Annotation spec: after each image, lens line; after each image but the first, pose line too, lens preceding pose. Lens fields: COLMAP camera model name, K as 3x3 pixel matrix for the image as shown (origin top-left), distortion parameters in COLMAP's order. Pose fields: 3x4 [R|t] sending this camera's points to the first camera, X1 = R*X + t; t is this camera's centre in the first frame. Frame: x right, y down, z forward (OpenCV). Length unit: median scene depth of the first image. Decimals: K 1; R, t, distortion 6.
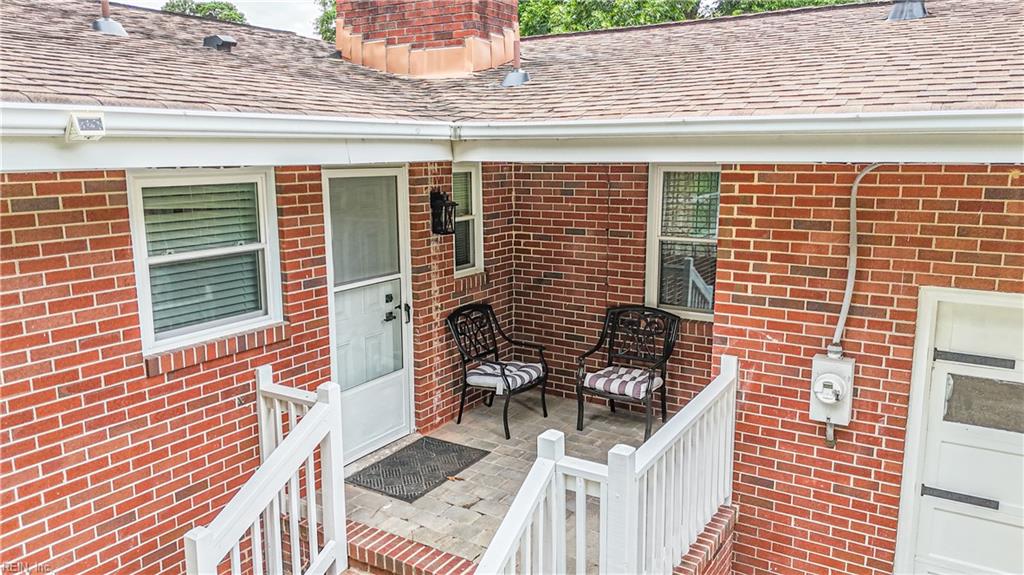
lens RADIAL K [[753.2, 0, 512.0], [0, 753.2, 287.5], [0, 0, 1]] dist [0.034404, -0.005089]
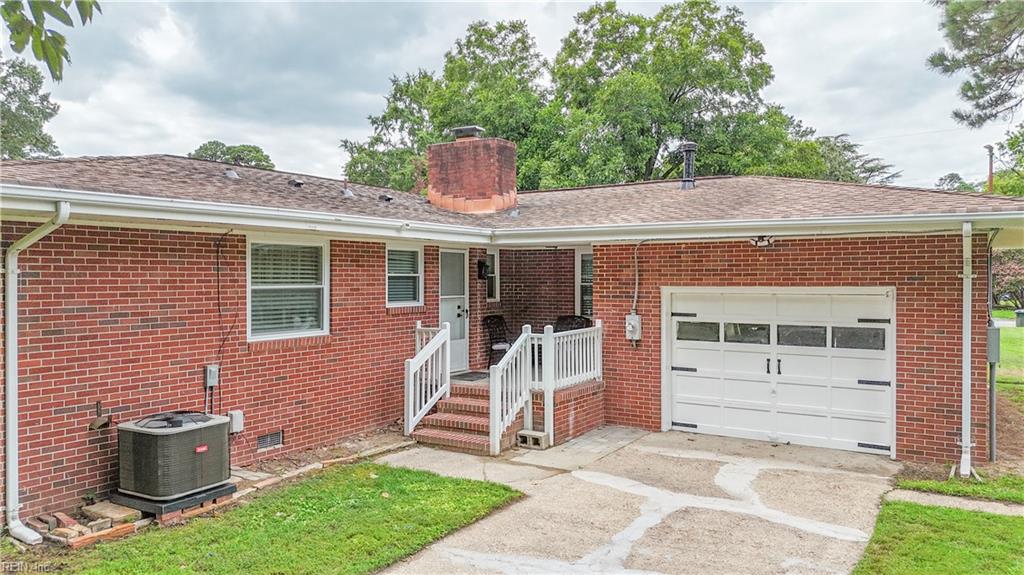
lens RADIAL K [[747.2, 0, 512.0], [0, 747.2, 287.5], [0, 0, 1]] dist [0.099176, -0.000480]
pose [[0.999997, 0.002532, 0.000288, -0.005621], [-0.002446, 0.985482, -0.169760, 0.414733], [-0.000713, 0.169759, 0.985485, -1.506973]]
